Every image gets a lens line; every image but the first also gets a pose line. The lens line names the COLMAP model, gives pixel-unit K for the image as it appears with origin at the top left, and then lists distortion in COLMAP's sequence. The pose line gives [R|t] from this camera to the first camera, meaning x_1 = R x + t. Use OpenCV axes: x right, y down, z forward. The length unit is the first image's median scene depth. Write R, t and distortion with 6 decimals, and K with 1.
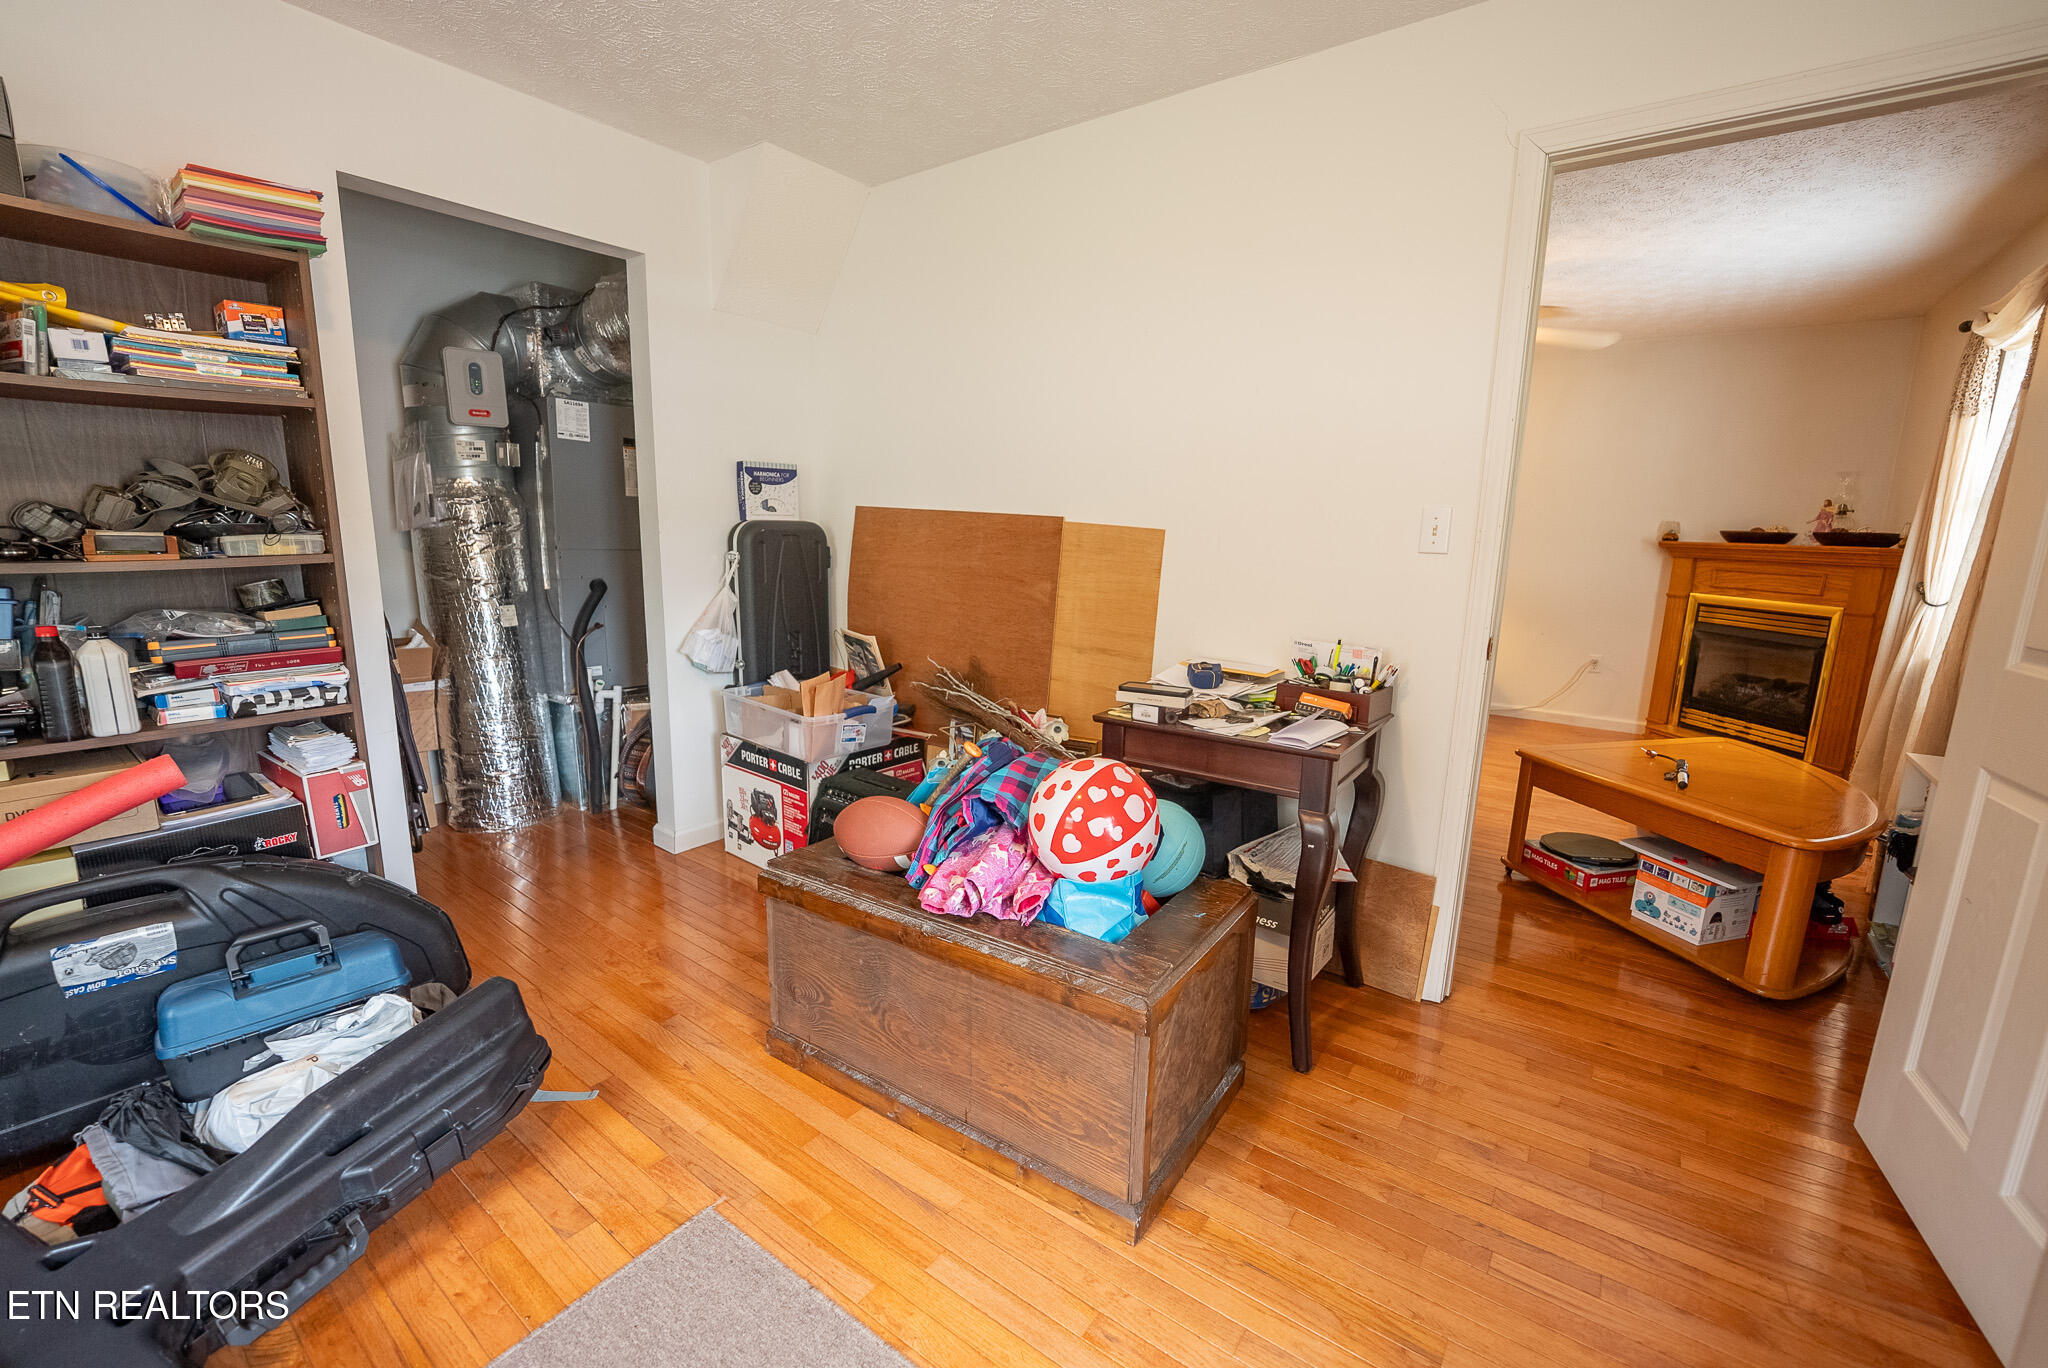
lens RADIAL K [[833.1, 0, 1016.3], [0, 833.1, 686.2], [0, 0, 1]] dist [-0.018940, -0.000094]
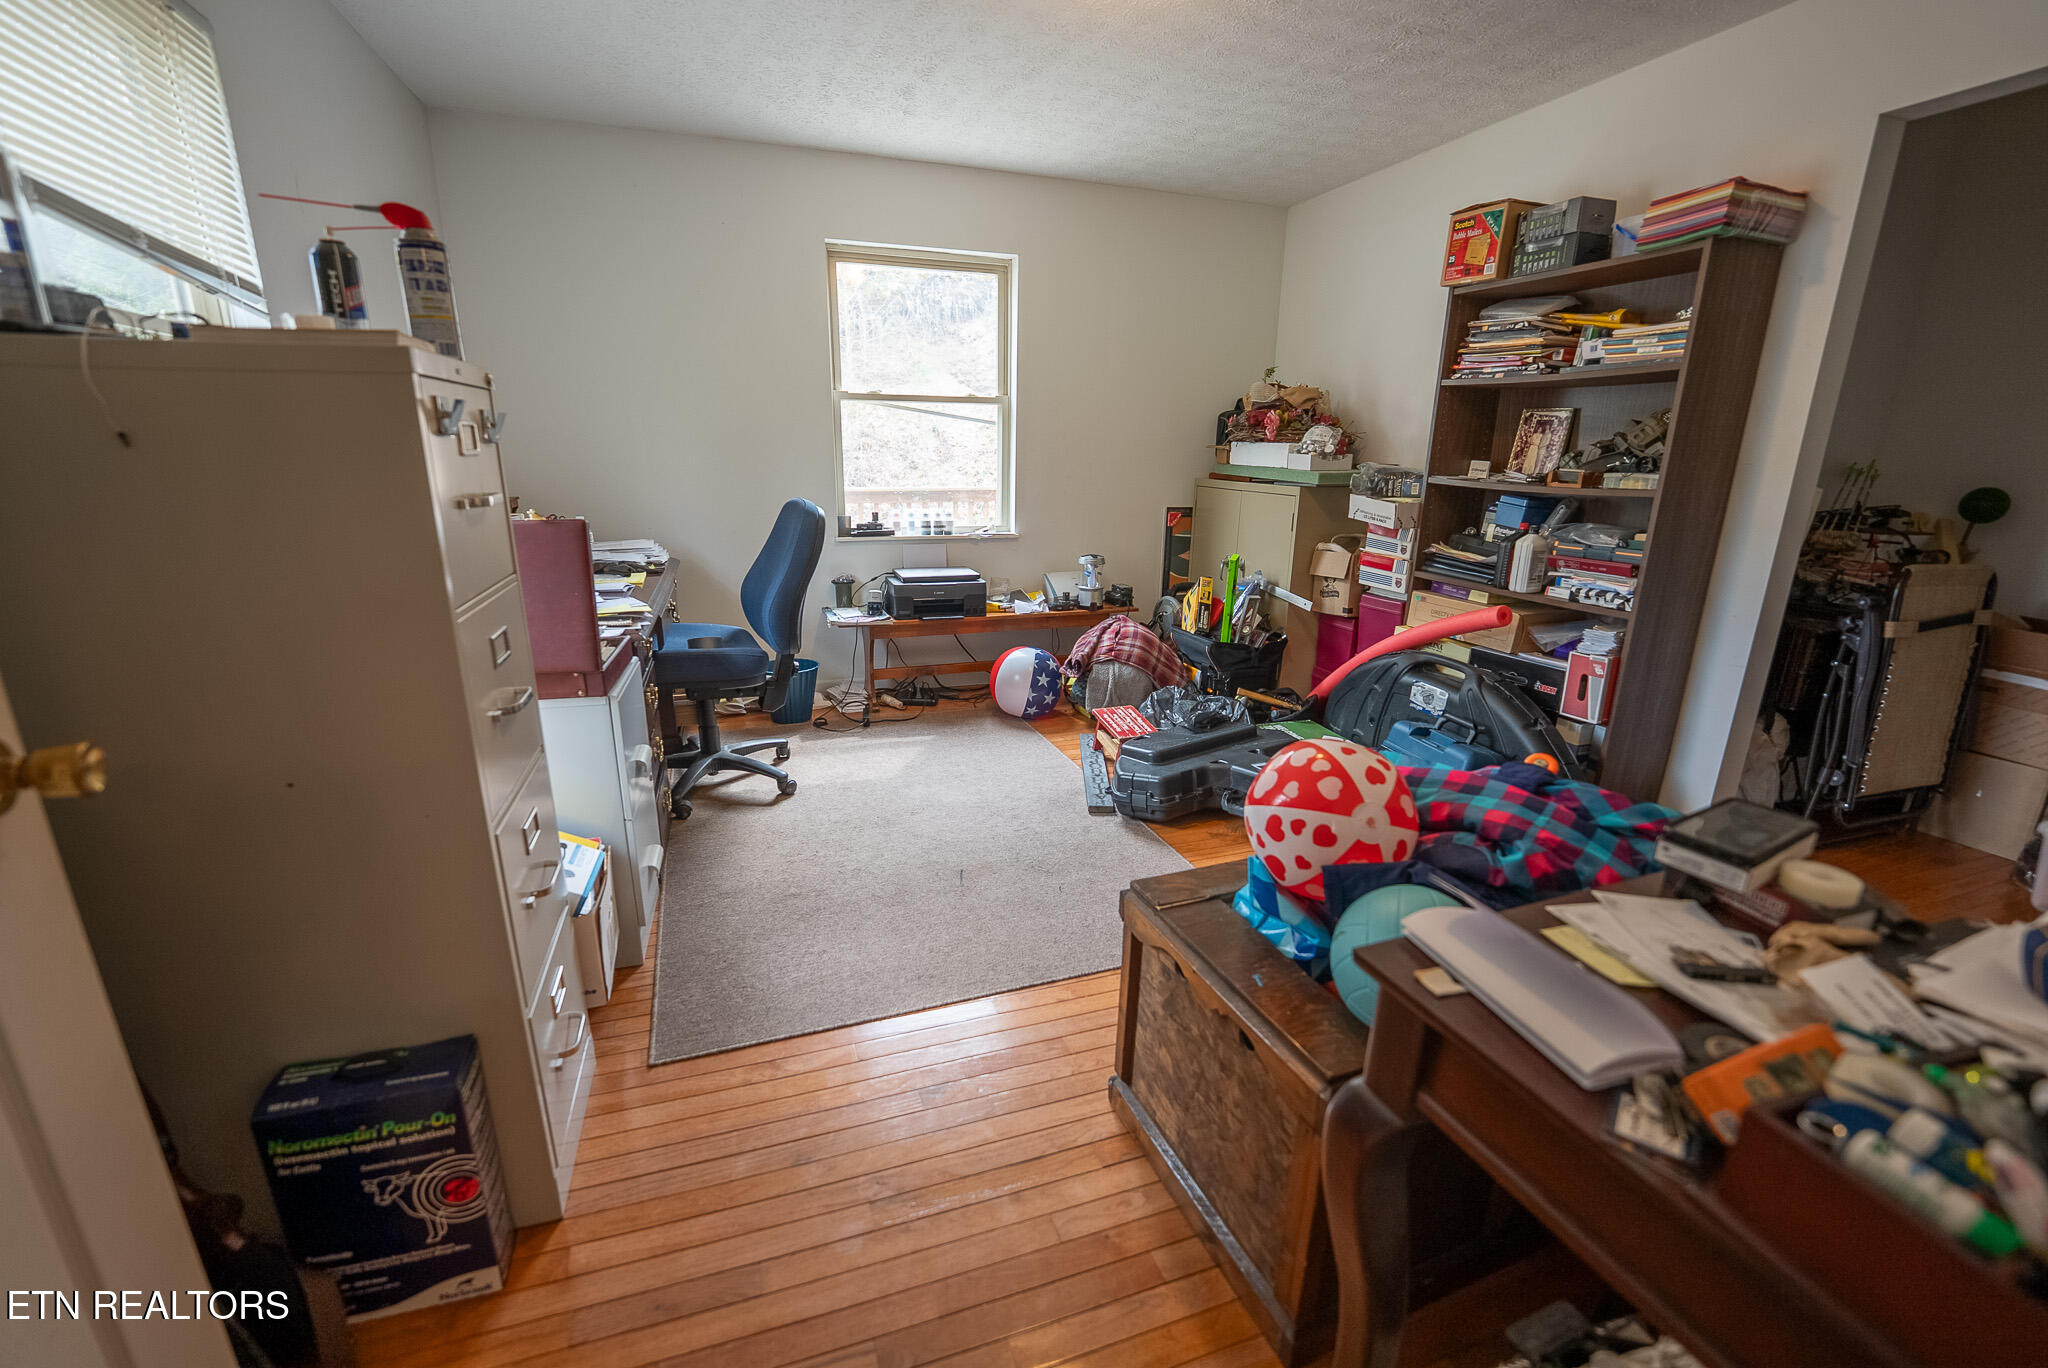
lens RADIAL K [[833.1, 0, 1016.3], [0, 833.1, 686.2], [0, 0, 1]] dist [-0.018940, -0.000094]
pose [[-0.567526, 0.199022, -0.798940, 0.767117], [-0.176594, 0.918341, 0.354209, -0.161693], [0.804195, 0.342111, -0.486036, 0.947427]]
